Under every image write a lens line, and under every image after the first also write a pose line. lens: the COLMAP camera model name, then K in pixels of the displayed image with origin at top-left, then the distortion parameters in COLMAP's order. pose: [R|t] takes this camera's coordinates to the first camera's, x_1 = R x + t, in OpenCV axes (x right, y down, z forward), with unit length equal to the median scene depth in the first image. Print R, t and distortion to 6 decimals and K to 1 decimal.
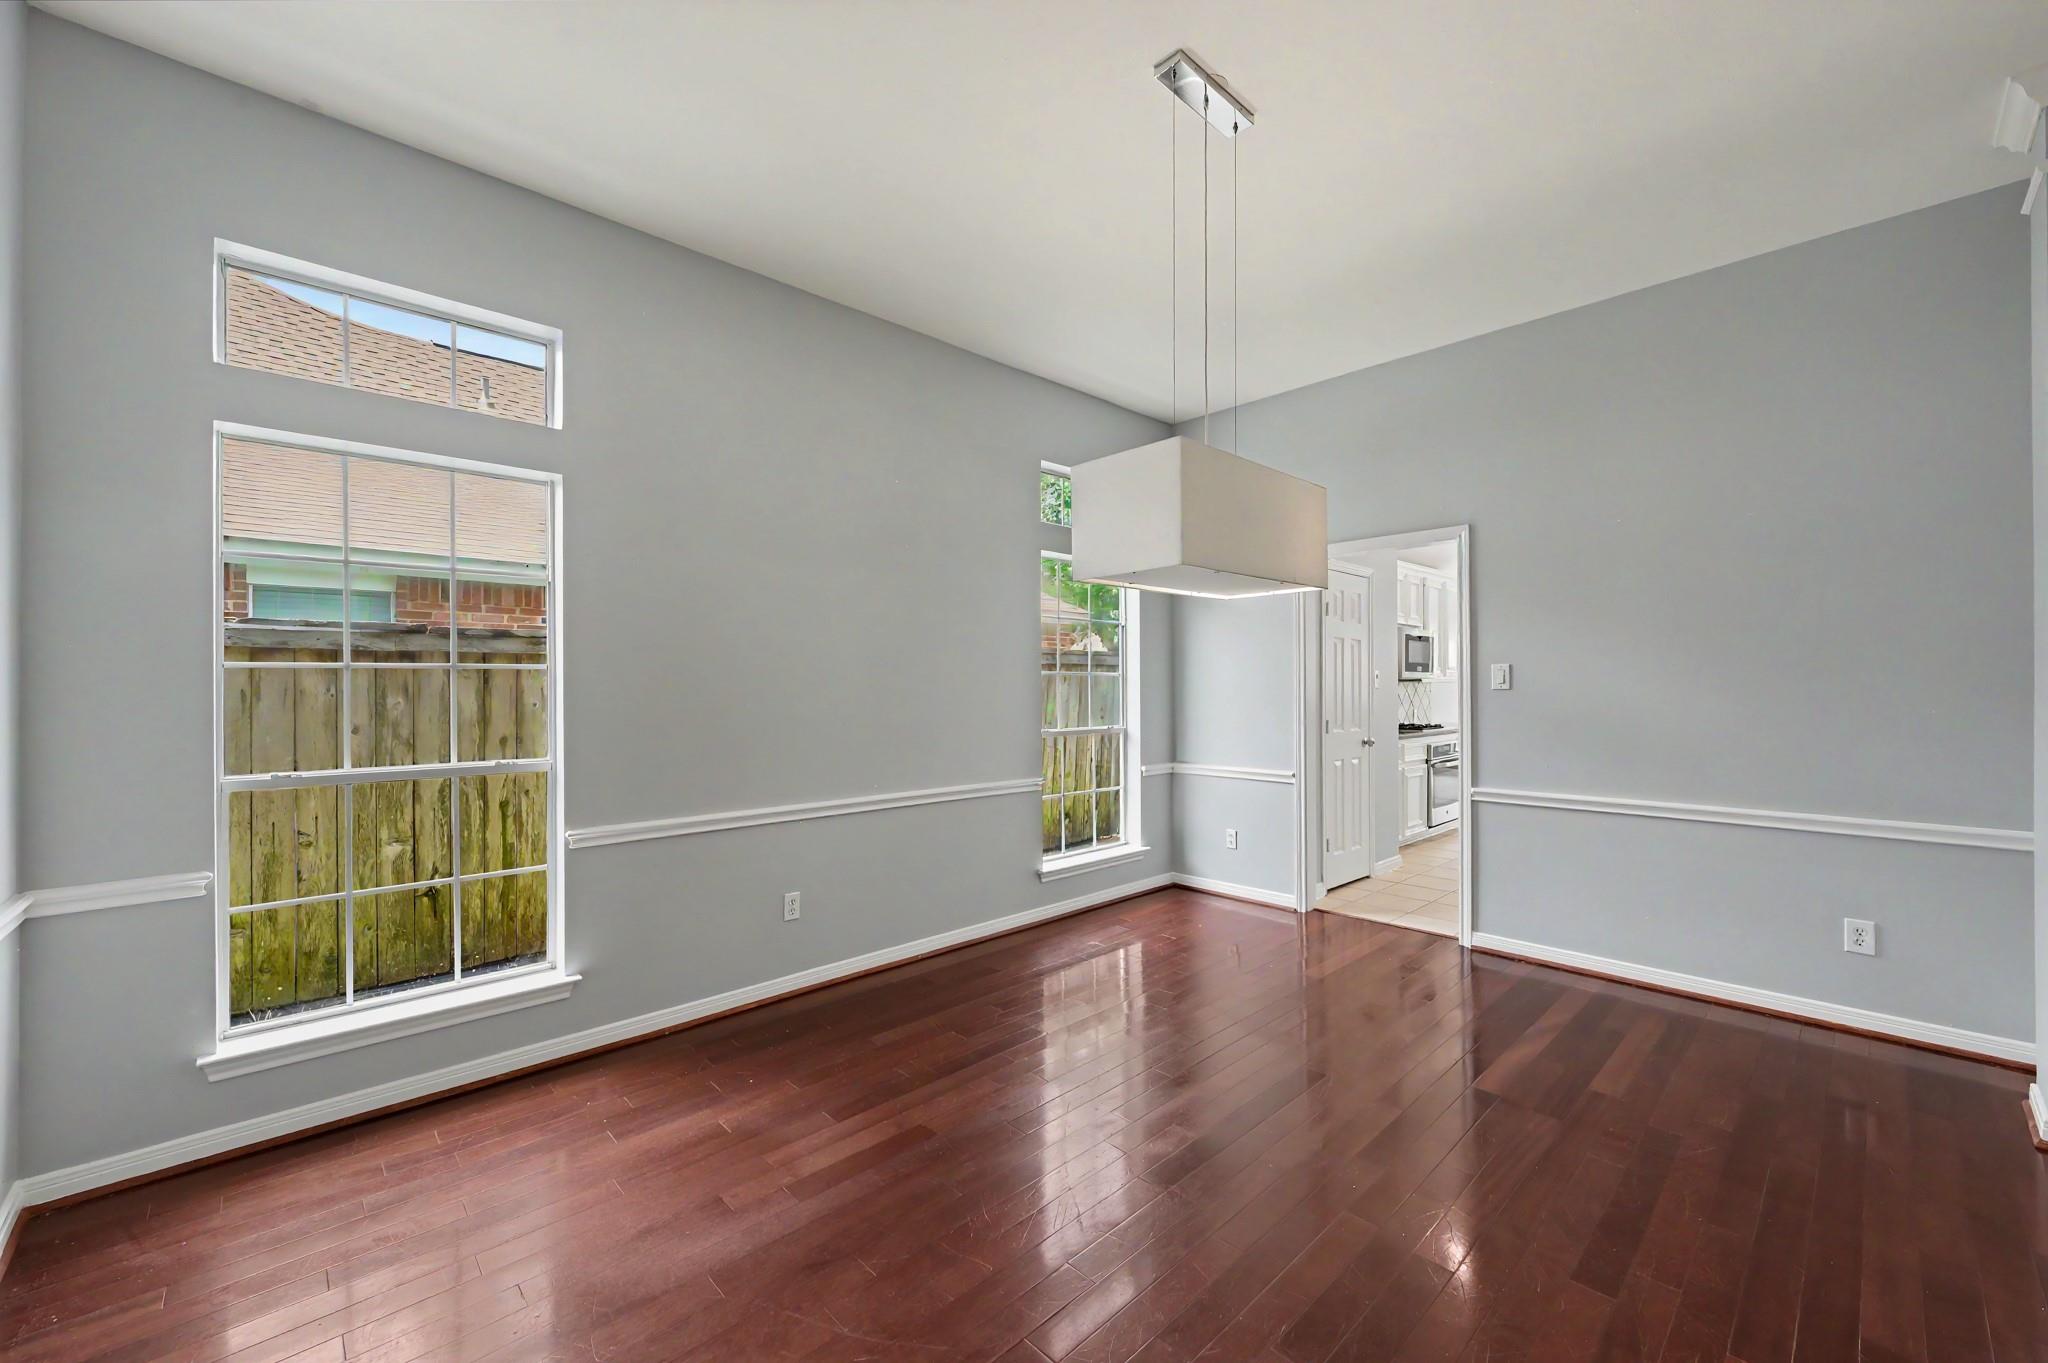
lens RADIAL K [[797.2, 0, 1019.0], [0, 797.2, 689.2], [0, 0, 1]] dist [0.001738, 0.000135]
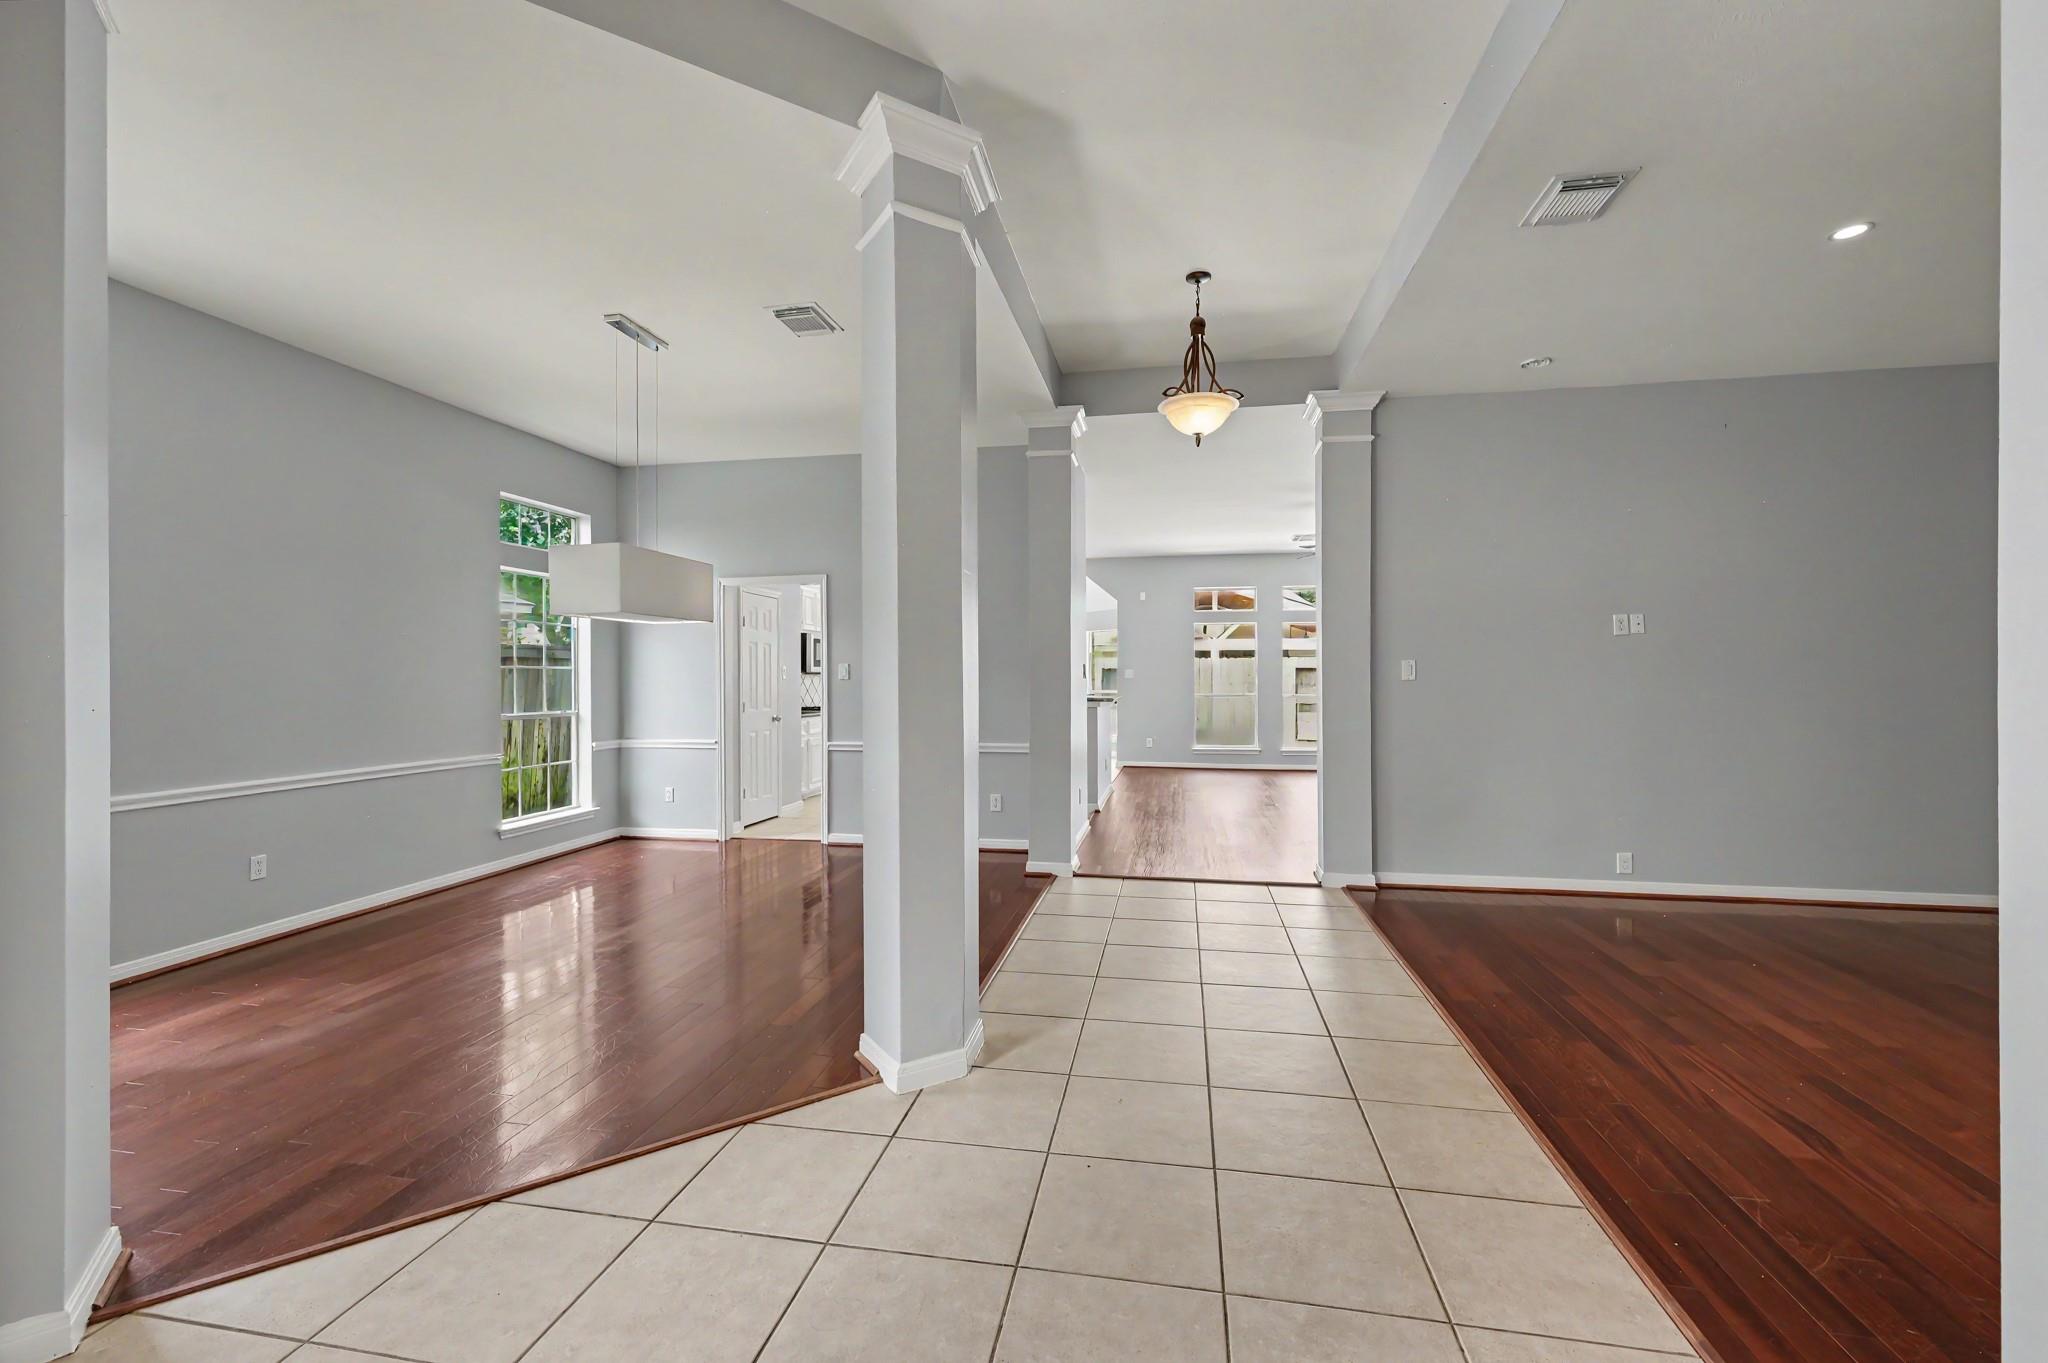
lens RADIAL K [[812.7, 0, 1021.8], [0, 812.7, 676.0], [0, 0, 1]] dist [0.000596, 0.000170]
pose [[0.799575, 0.000671, 0.600566, -0.073039], [0.003459, 0.999978, -0.005723, 0.003156], [-0.600557, 0.006653, 0.799555, -0.421122]]
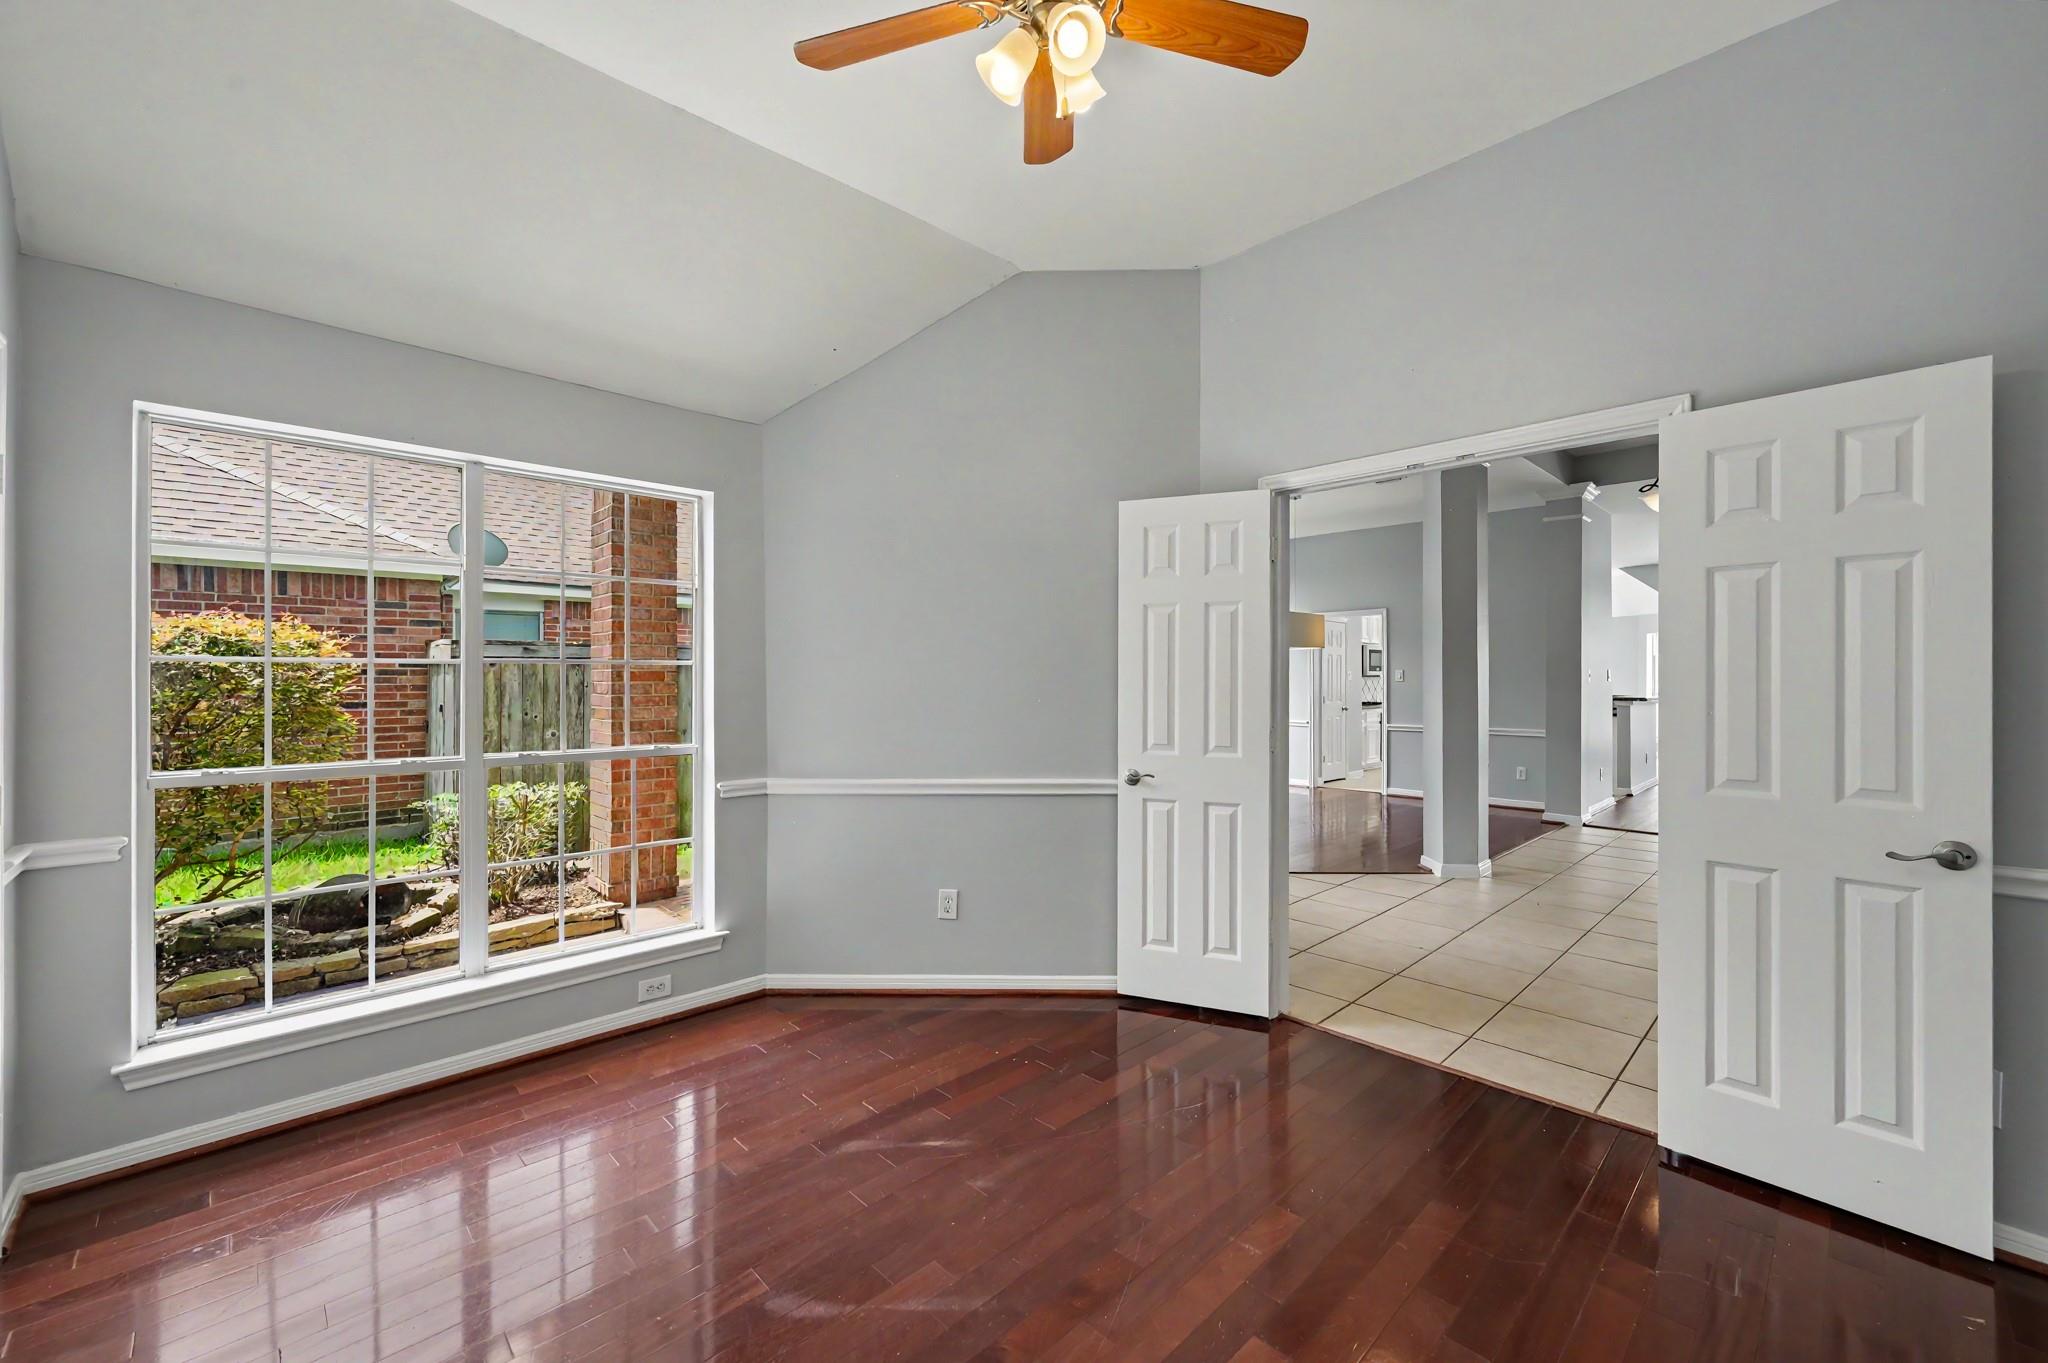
lens RADIAL K [[817.1, 0, 1029.4], [0, 817.1, 679.5], [0, 0, 1]] dist [-0.000738, -0.000022]
pose [[0.999650, 0.001961, 0.026396, -0.420809], [-0.001854, 0.999990, -0.004093, 0.005110], [-0.026404, 0.004042, 0.999643, -1.067226]]
